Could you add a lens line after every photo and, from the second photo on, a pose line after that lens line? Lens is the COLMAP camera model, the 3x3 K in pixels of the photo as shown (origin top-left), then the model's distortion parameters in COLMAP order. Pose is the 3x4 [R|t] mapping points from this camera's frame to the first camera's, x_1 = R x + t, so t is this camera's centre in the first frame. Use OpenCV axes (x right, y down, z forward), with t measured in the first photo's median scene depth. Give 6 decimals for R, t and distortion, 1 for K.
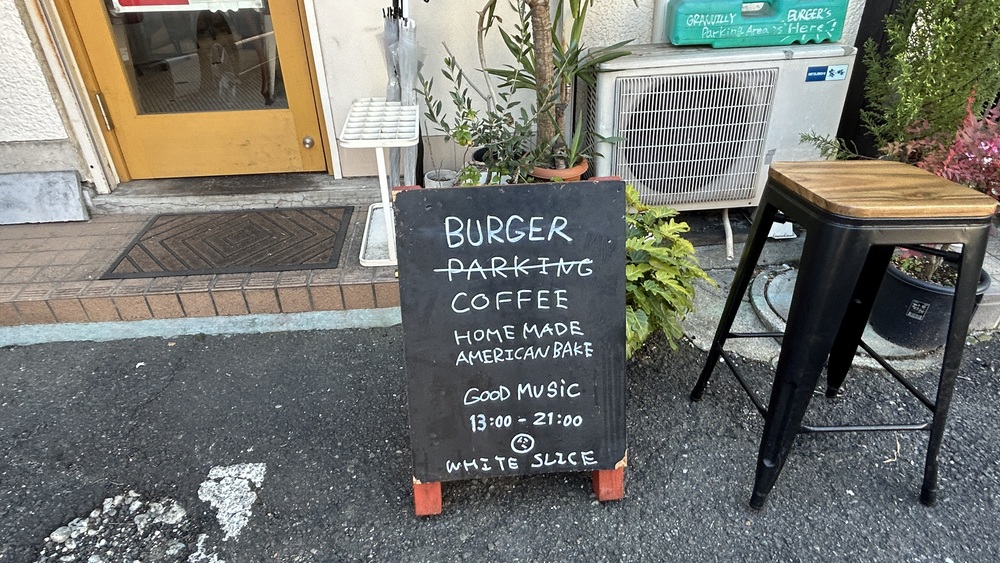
lens RADIAL K [[591.9, 0, 495.8], [0, 591.9, 272.6], [0, 0, 1]] dist [0.010629, -0.018725]
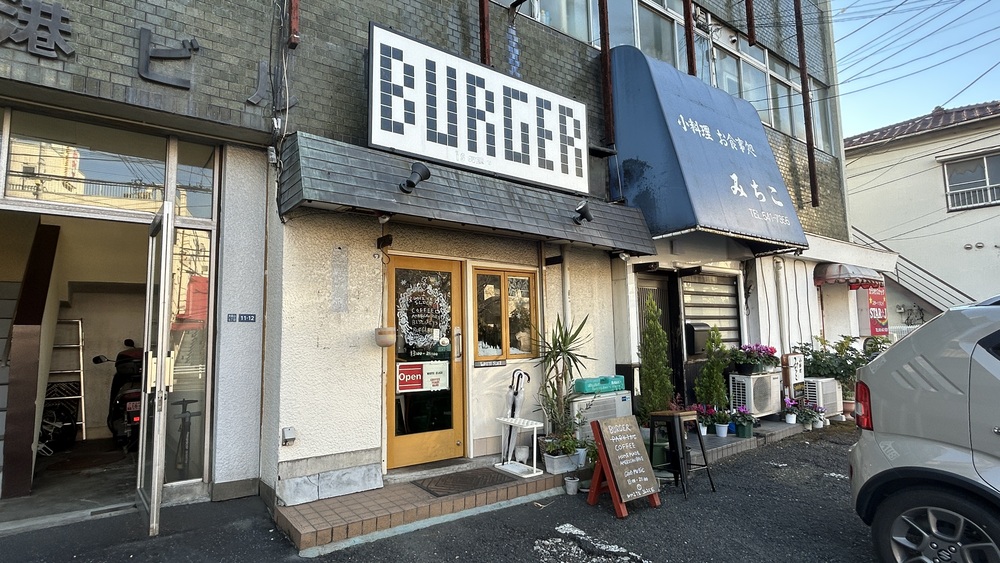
lens RADIAL K [[537.6, 0, 500.0], [0, 537.6, 281.5], [0, 0, 1]] dist [-0.000156, -0.000038]
pose [[0.827667, 0.073103, 0.556438, -1.705781], [0.279305, 0.806320, -0.521380, 0.495445], [-0.486782, 0.586945, 0.646946, -0.963194]]
